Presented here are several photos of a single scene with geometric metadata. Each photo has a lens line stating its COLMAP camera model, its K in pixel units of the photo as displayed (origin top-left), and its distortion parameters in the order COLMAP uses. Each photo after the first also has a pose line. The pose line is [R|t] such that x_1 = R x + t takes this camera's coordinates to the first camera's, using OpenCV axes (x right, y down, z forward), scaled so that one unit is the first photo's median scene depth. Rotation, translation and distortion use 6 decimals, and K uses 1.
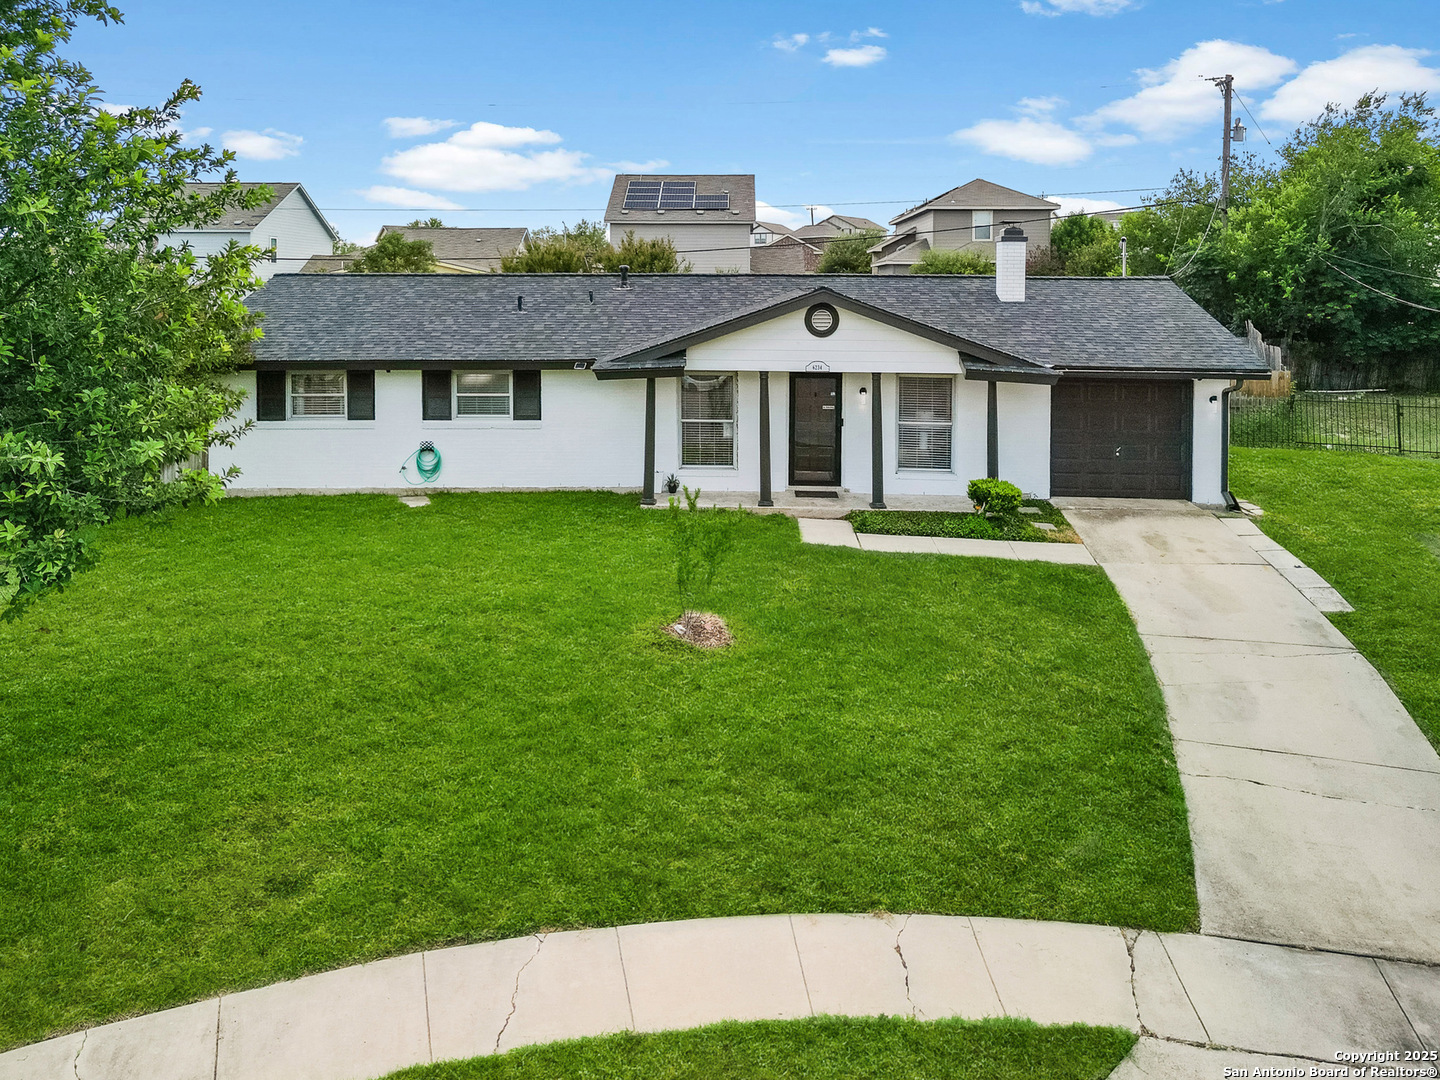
lens RADIAL K [[999.0, 0, 713.2], [0, 999.0, 534.3], [0, 0, 1]] dist [0.051811, -0.046628]
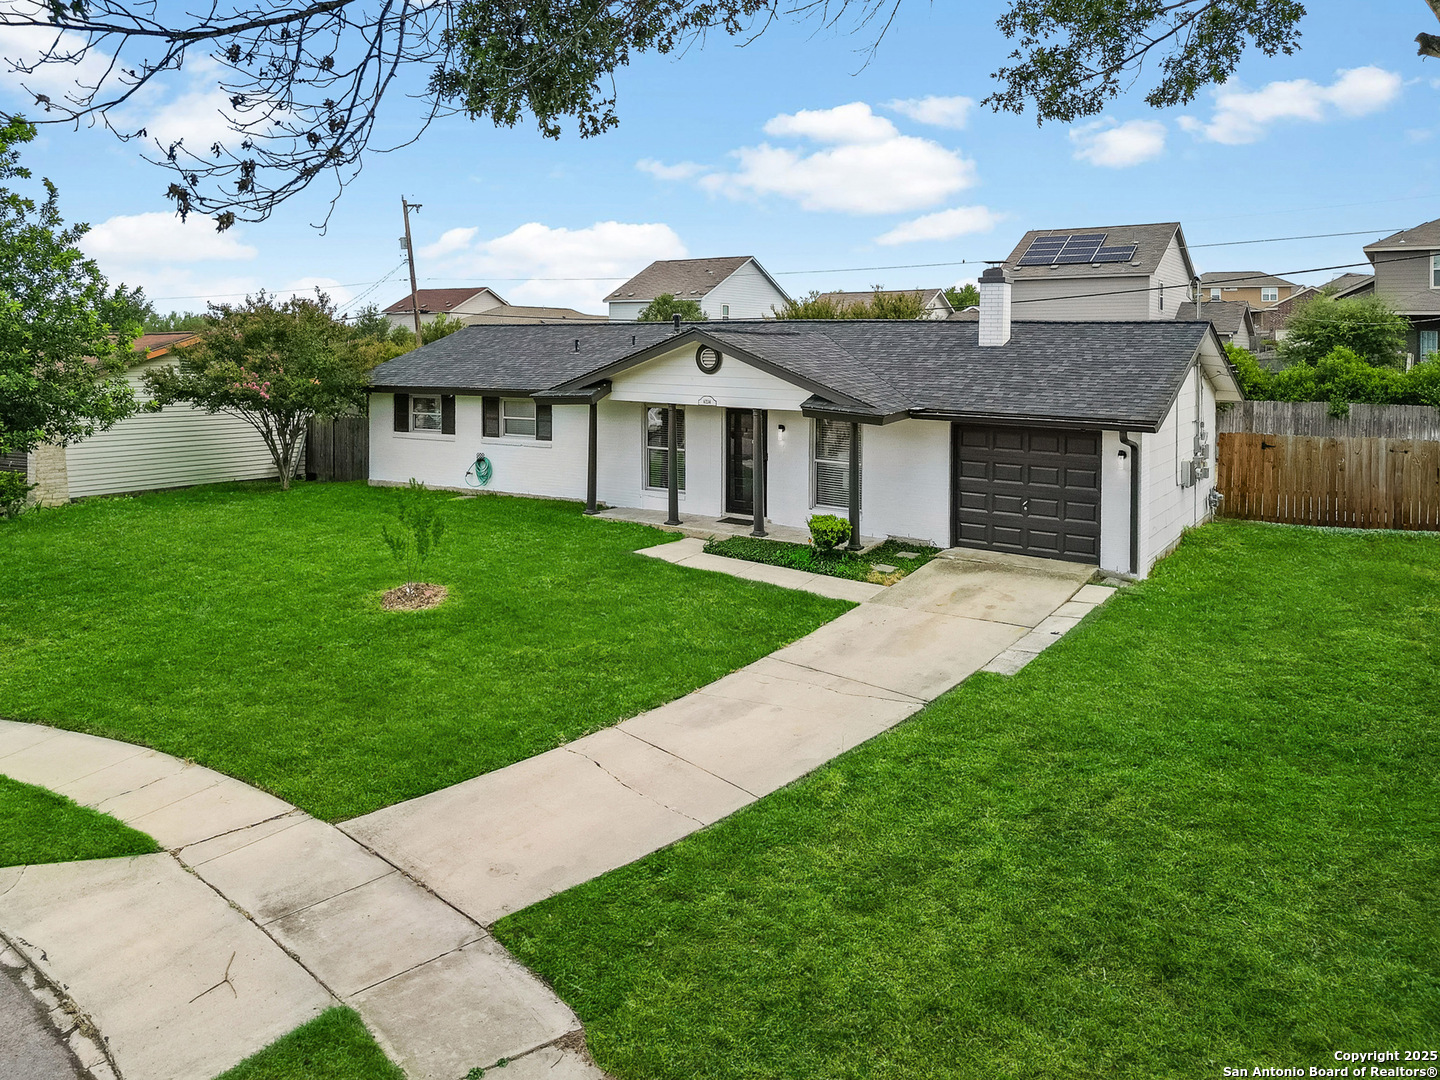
lens RADIAL K [[999.0, 0, 713.2], [0, 999.0, 534.3], [0, 0, 1]] dist [0.051811, -0.046628]
pose [[0.868210, 0.096264, -0.486769, 0.623228], [-0.124225, 0.991929, -0.025405, 0.004834], [0.480394, 0.082526, 0.873161, 0.046535]]
